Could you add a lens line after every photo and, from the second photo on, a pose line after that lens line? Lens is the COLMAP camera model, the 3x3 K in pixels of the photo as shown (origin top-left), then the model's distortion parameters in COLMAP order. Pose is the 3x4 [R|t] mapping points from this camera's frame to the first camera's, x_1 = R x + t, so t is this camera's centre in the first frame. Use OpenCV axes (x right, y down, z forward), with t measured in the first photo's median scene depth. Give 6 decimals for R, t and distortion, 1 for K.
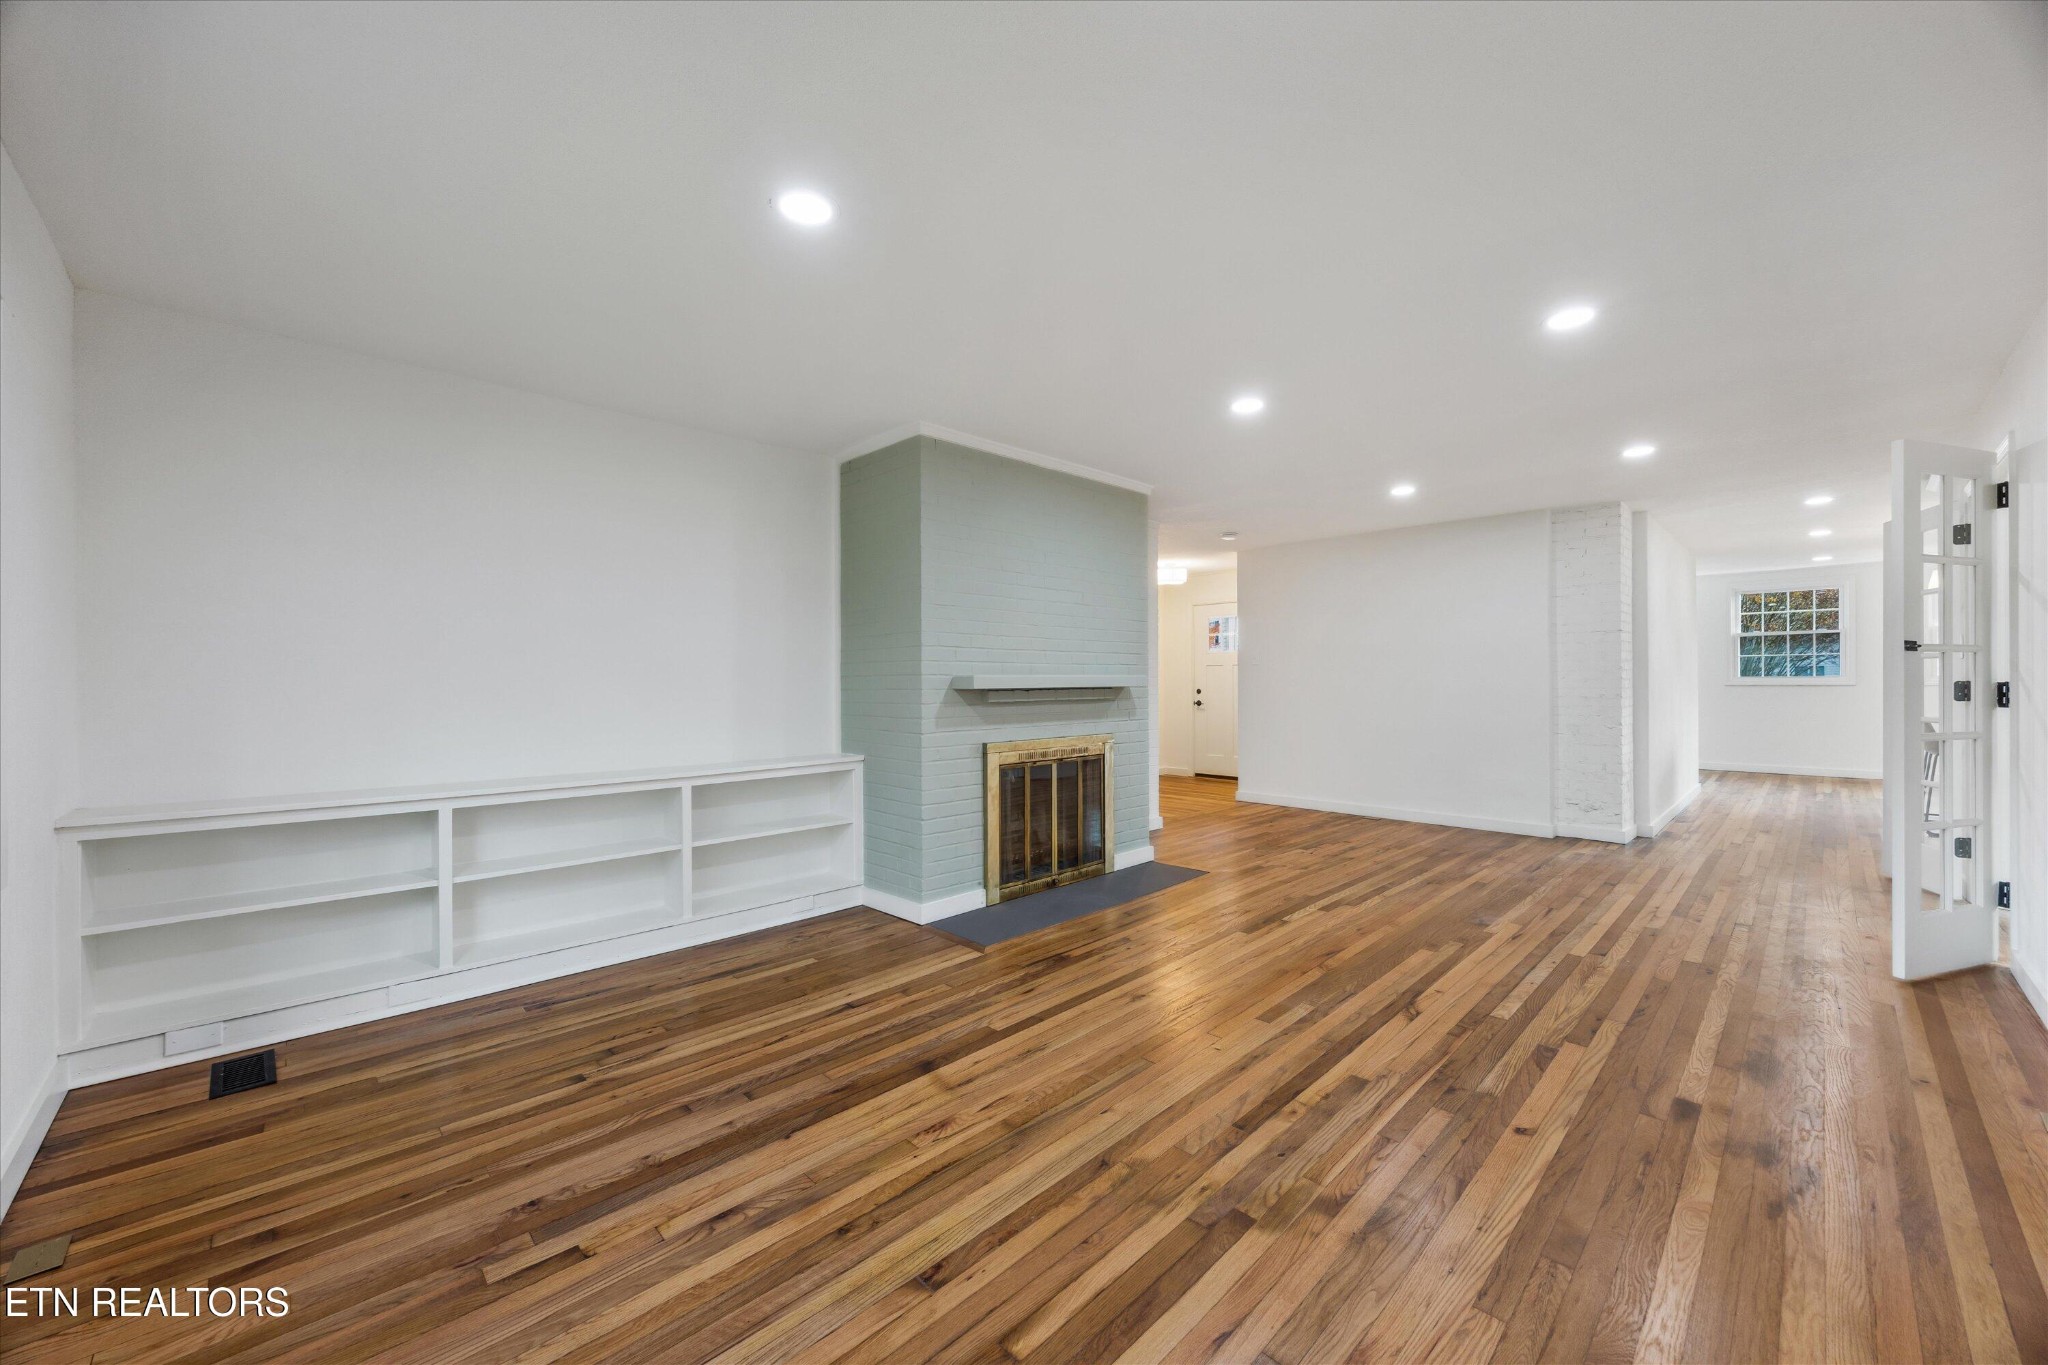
lens RADIAL K [[779.7, 0, 1026.5], [0, 779.7, 678.5], [0, 0, 1]] dist [-0.002480, -0.000143]
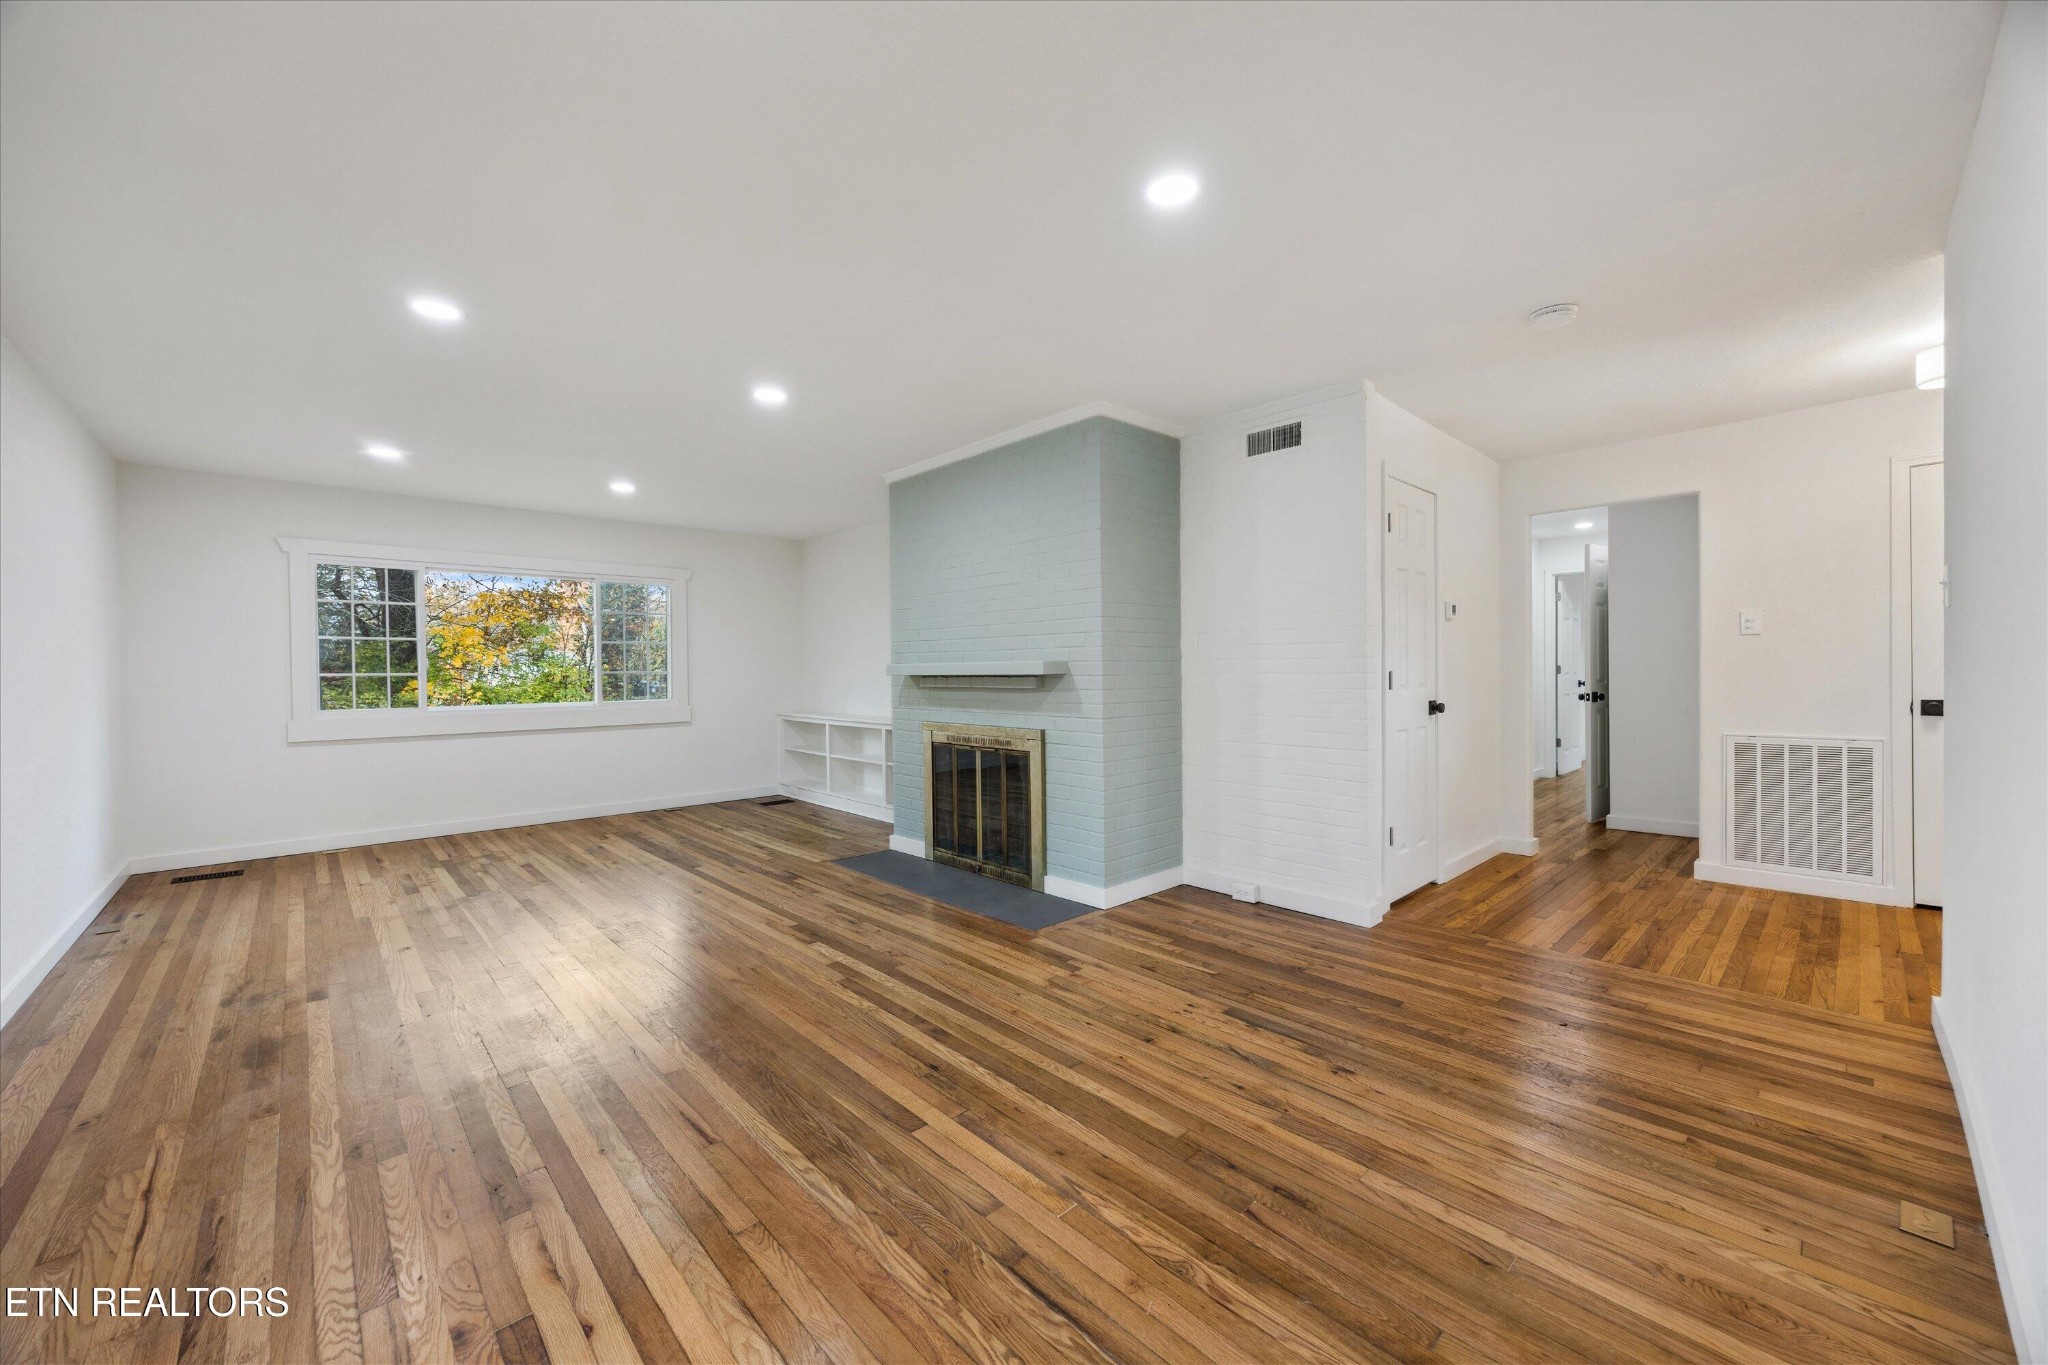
lens RADIAL K [[779.7, 0, 1026.5], [0, 779.7, 678.5], [0, 0, 1]] dist [-0.002480, -0.000143]
pose [[-0.020285, 0.020238, -0.999589, 1.320116], [0.015000, 0.999689, 0.019935, -0.003588], [0.999682, -0.014589, -0.020582, 1.385947]]
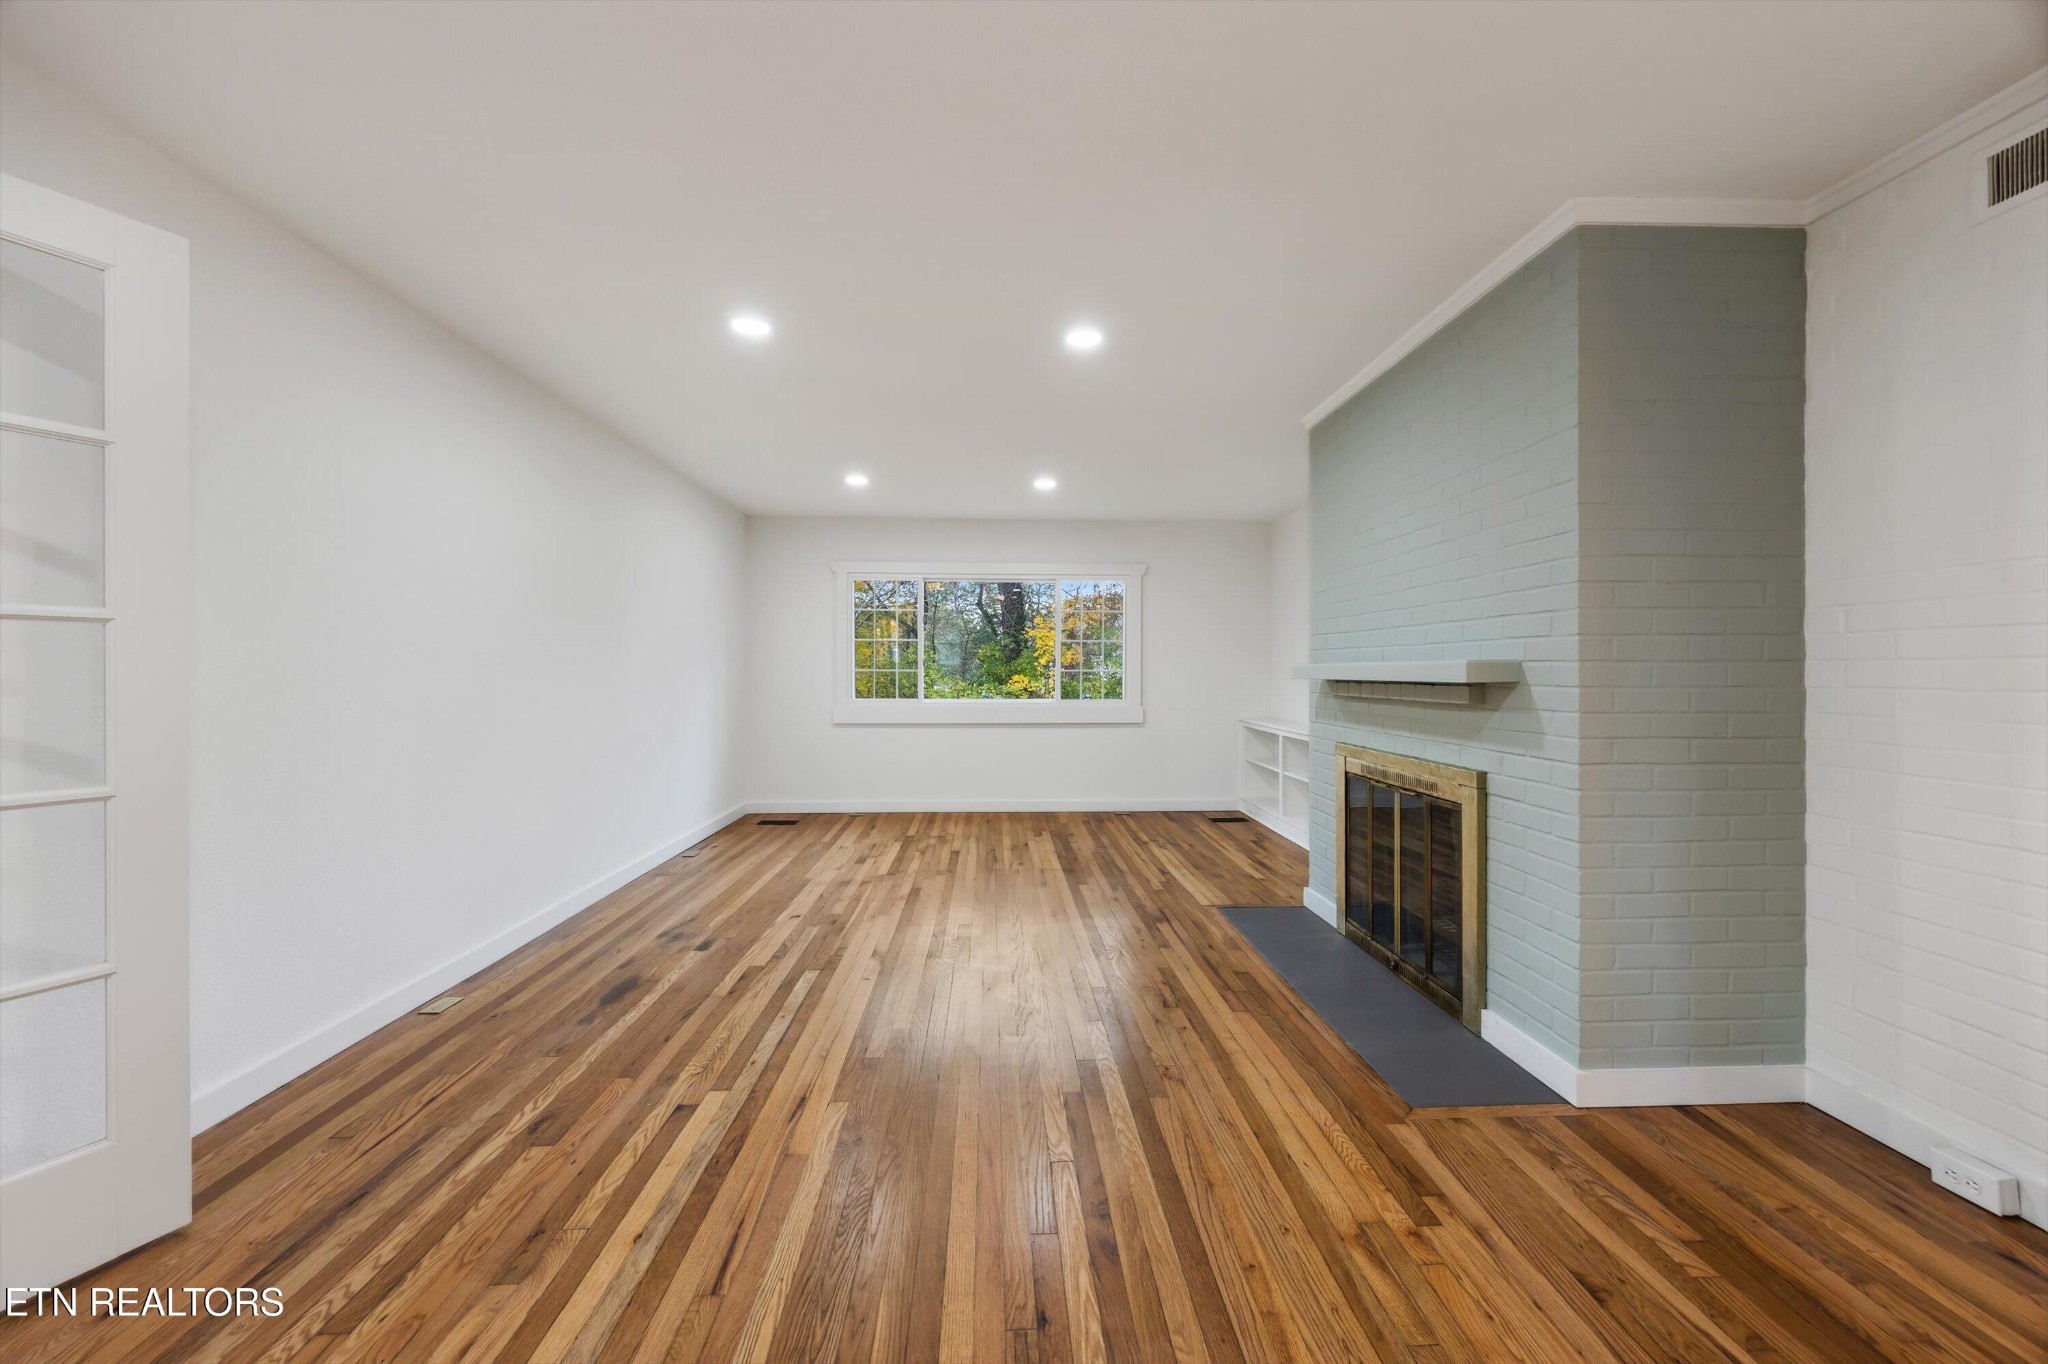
lens RADIAL K [[791.2, 0, 1027.0], [0, 791.2, 668.1], [0, 0, 1]] dist [-0.002050, -0.000096]
pose [[-0.667046, 0.004310, -0.745004, 0.977638], [0.007049, 0.999975, -0.000526, -0.001703], [0.744983, -0.005602, -0.667059, 1.560528]]
